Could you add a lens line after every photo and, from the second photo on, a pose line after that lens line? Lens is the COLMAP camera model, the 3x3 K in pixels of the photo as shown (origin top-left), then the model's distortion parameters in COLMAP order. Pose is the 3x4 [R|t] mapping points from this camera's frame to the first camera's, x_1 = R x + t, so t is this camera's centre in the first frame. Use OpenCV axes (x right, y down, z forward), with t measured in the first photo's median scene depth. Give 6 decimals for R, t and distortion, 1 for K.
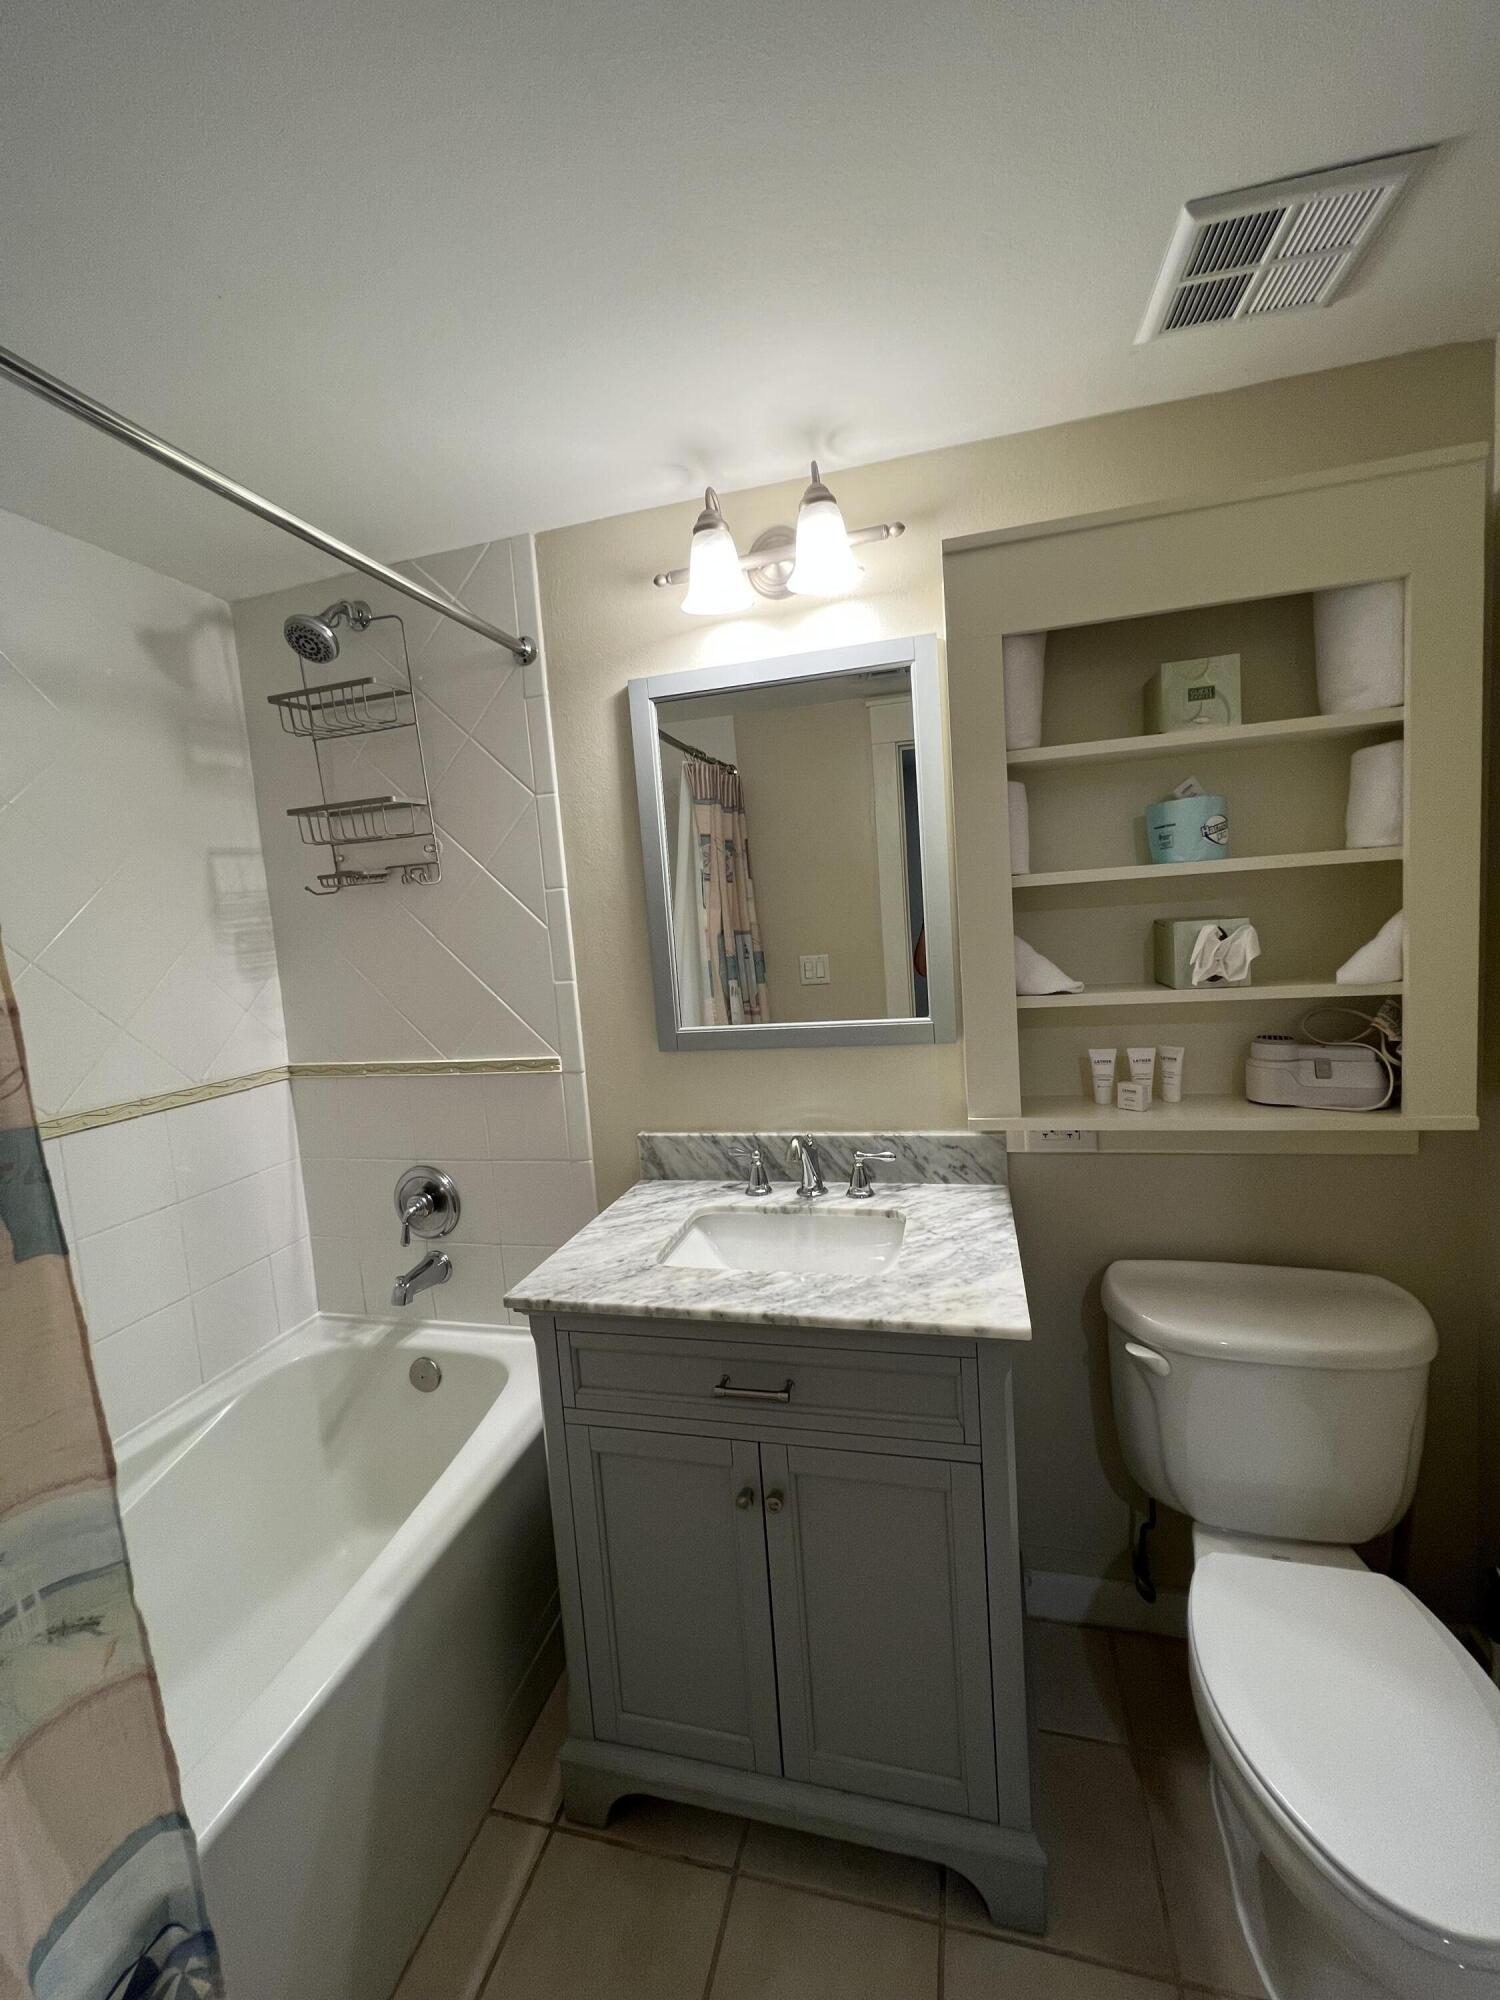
lens RADIAL K [[799.5, 0, 755.5], [0, 799.5, 992.9], [0, 0, 1]] dist [-0.001641, 0.000457]
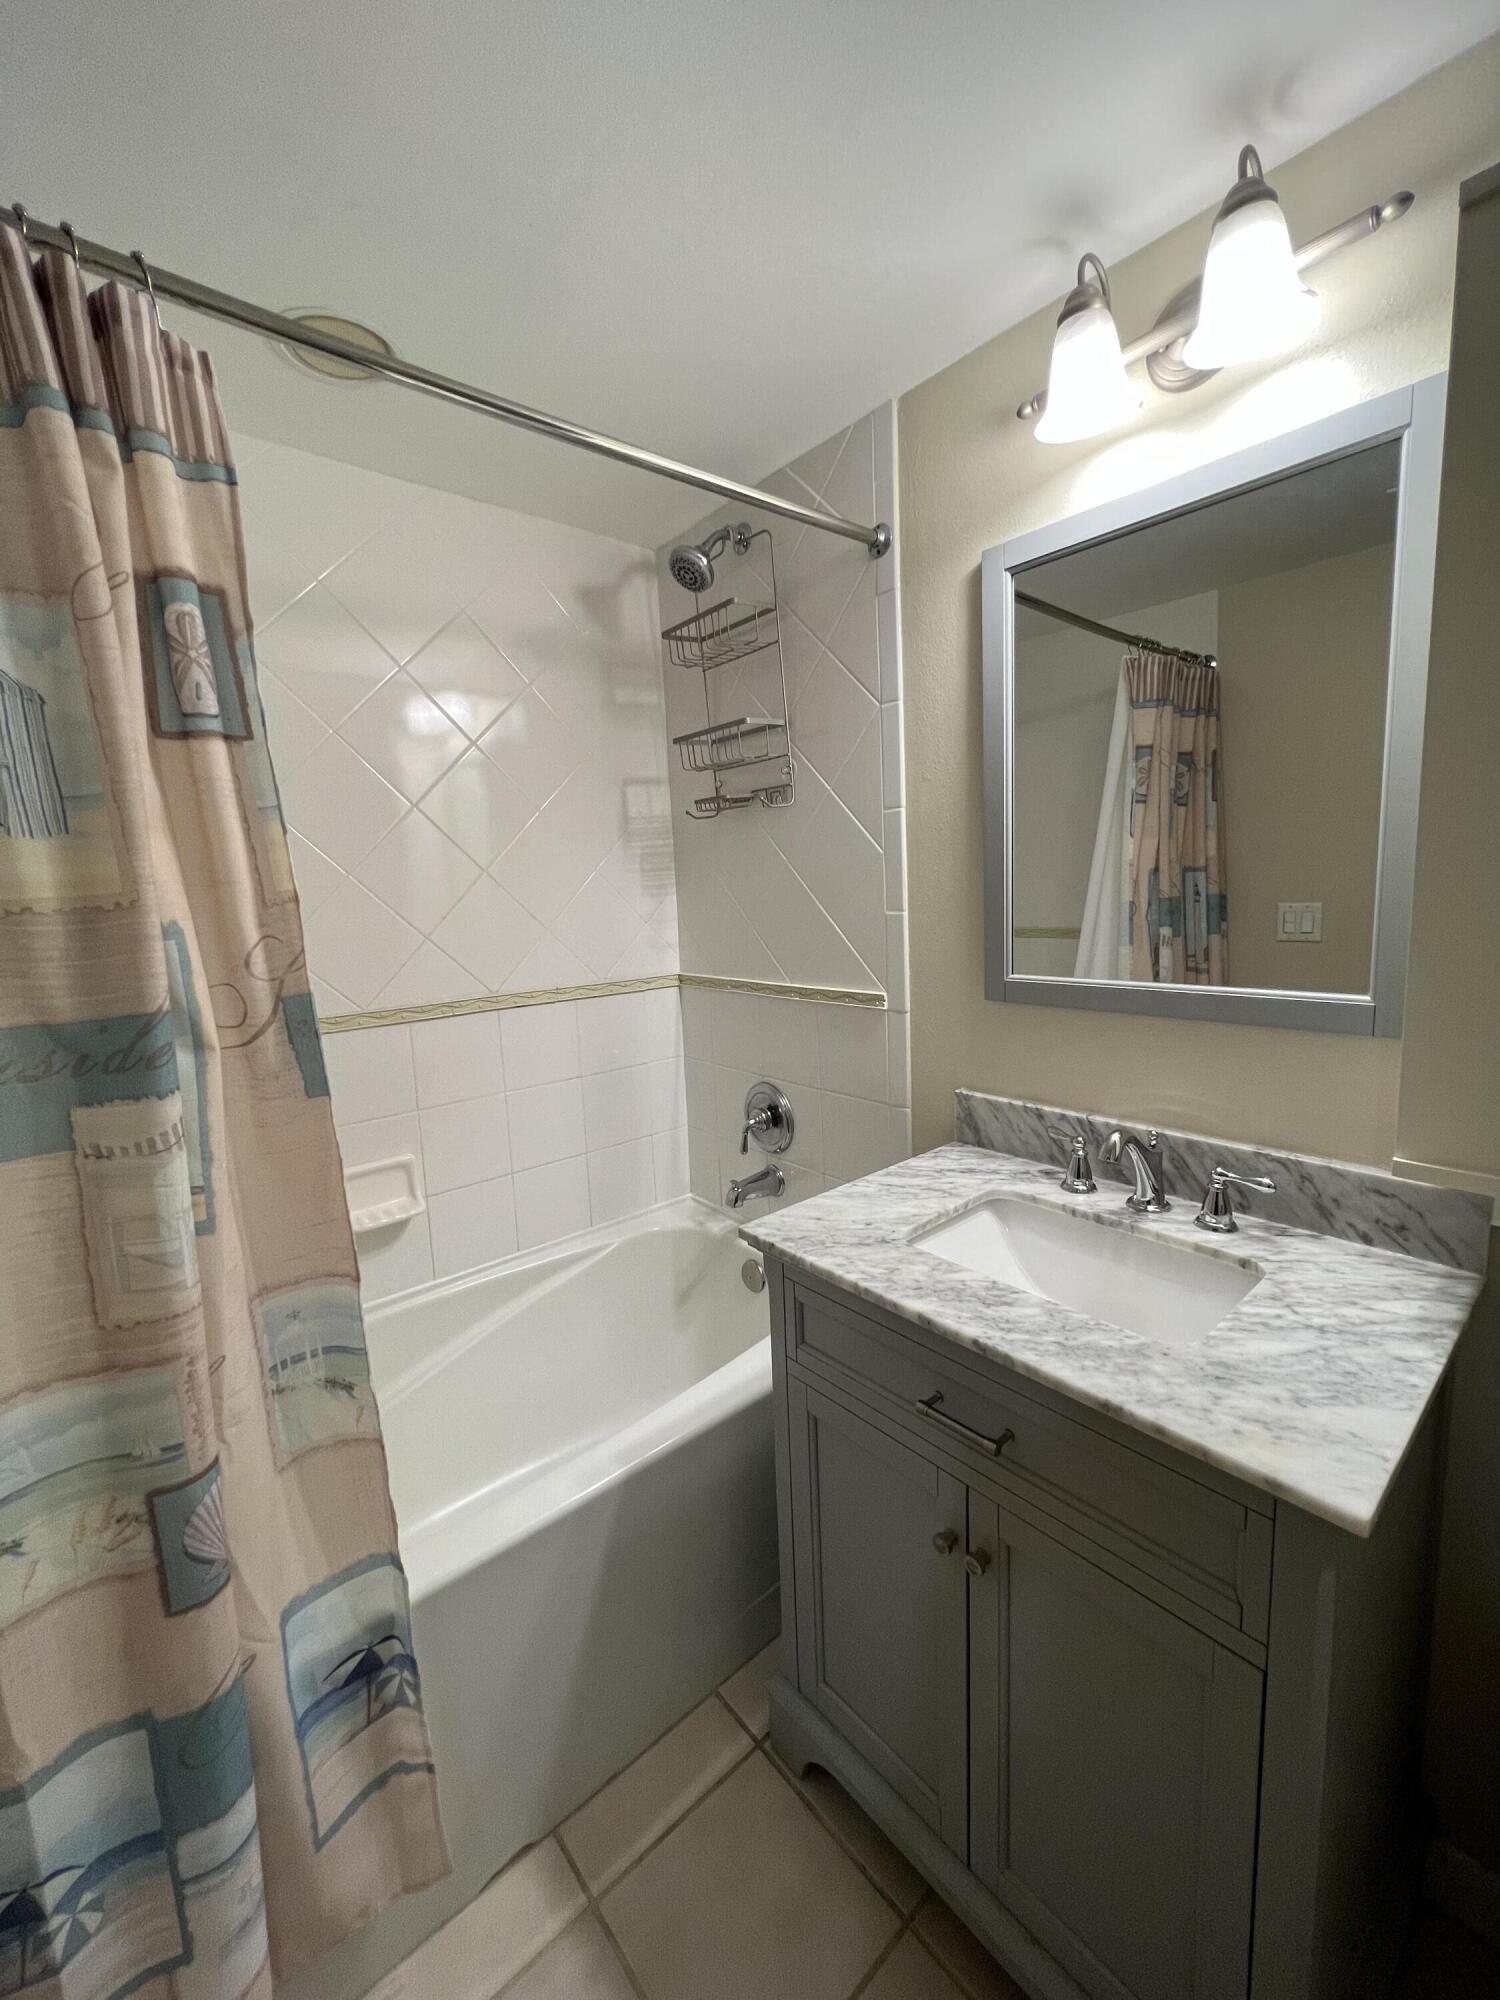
lens RADIAL K [[799.5, 0, 755.5], [0, 799.5, 992.9], [0, 0, 1]] dist [-0.001641, 0.000457]
pose [[0.822789, 0.113057, -0.556988, 0.158685], [-0.069203, 0.992652, 0.099260, -0.002215], [0.564117, -0.043125, 0.824568, 0.160818]]
